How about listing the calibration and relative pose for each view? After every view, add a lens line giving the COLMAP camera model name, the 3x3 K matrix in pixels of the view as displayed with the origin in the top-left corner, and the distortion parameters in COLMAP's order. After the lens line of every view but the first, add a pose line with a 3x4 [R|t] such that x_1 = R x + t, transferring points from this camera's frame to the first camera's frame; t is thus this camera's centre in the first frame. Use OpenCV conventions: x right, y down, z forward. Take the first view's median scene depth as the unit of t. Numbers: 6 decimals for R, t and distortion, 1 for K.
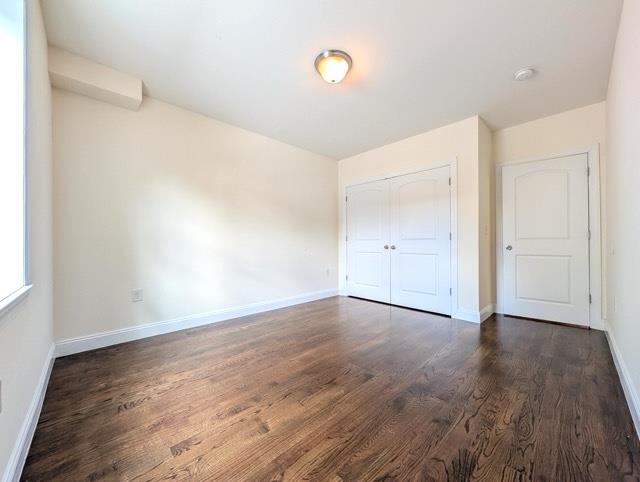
lens RADIAL K [[245.6, 0, 323.9], [0, 245.6, 242.1], [0, 0, 1]] dist [0.000608, 0.000995]
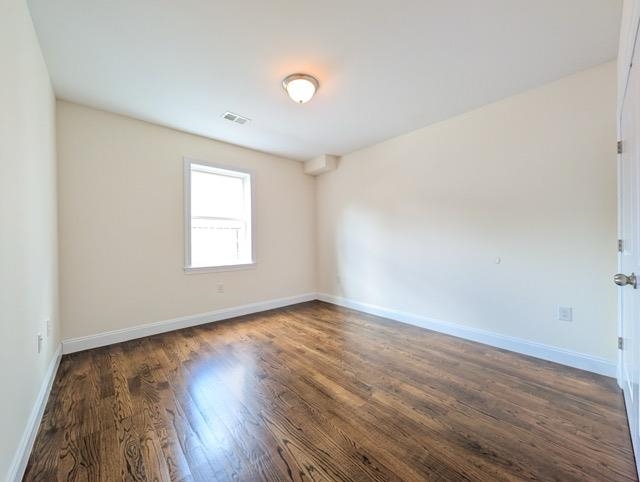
lens RADIAL K [[245.6, 0, 320.8], [0, 245.6, 242.0], [0, 0, 1]] dist [0.000608, 0.000995]
pose [[-0.034922, 0.009716, -0.999343, 1.151712], [0.008667, 0.999918, 0.009419, -0.070139], [0.999352, -0.008332, -0.035003, 1.166822]]
